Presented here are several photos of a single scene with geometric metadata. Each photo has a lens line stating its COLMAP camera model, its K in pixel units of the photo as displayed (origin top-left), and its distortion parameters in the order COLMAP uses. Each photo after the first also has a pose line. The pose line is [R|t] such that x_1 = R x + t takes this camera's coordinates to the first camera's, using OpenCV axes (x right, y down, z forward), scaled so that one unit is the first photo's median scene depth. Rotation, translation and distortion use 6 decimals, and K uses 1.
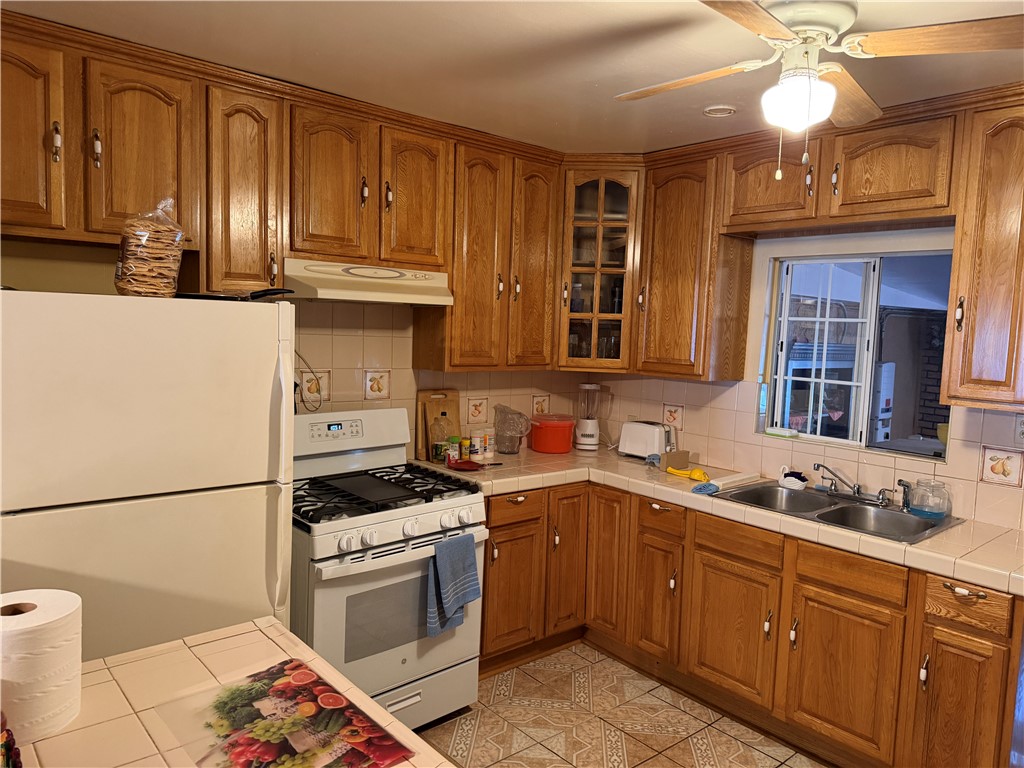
lens RADIAL K [[718.9, 0, 511.2], [0, 718.9, 382.1], [0, 0, 1]] dist [0.062910, -0.076167]
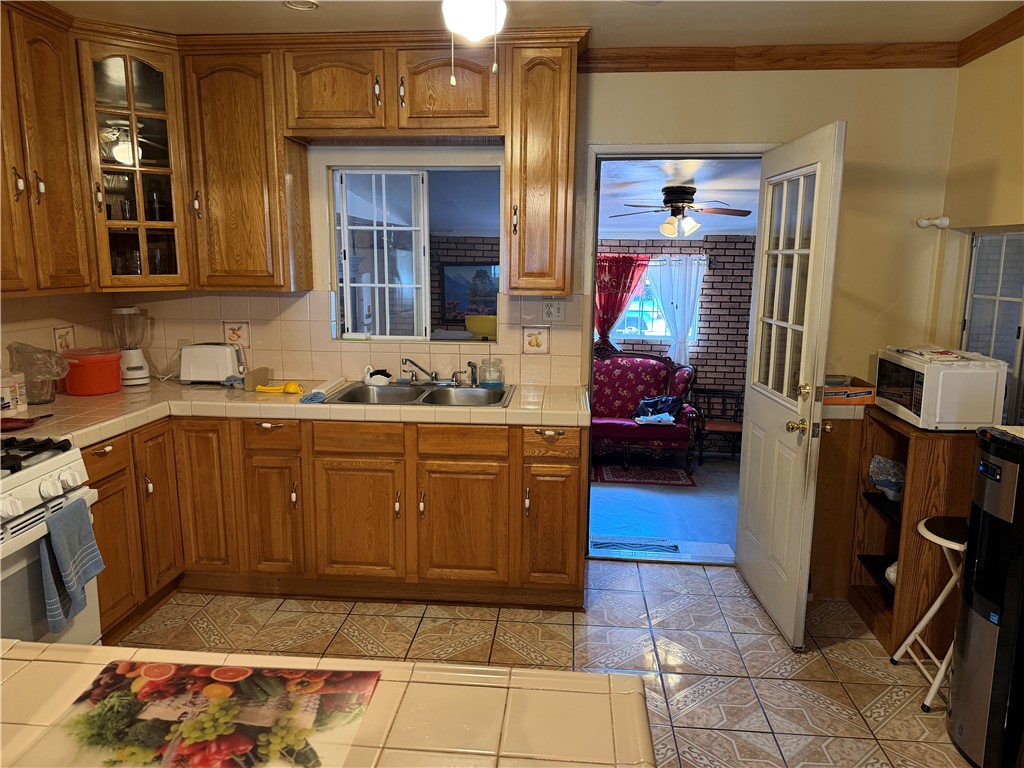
lens RADIAL K [[718.9, 0, 514.6], [0, 718.9, 388.3], [0, 0, 1]] dist [0.062910, -0.076167]
pose [[0.715907, -0.156798, 0.680361, -0.221808], [0.078128, 0.986327, 0.145102, 0.010130], [-0.693810, -0.050724, 0.718369, 0.083956]]
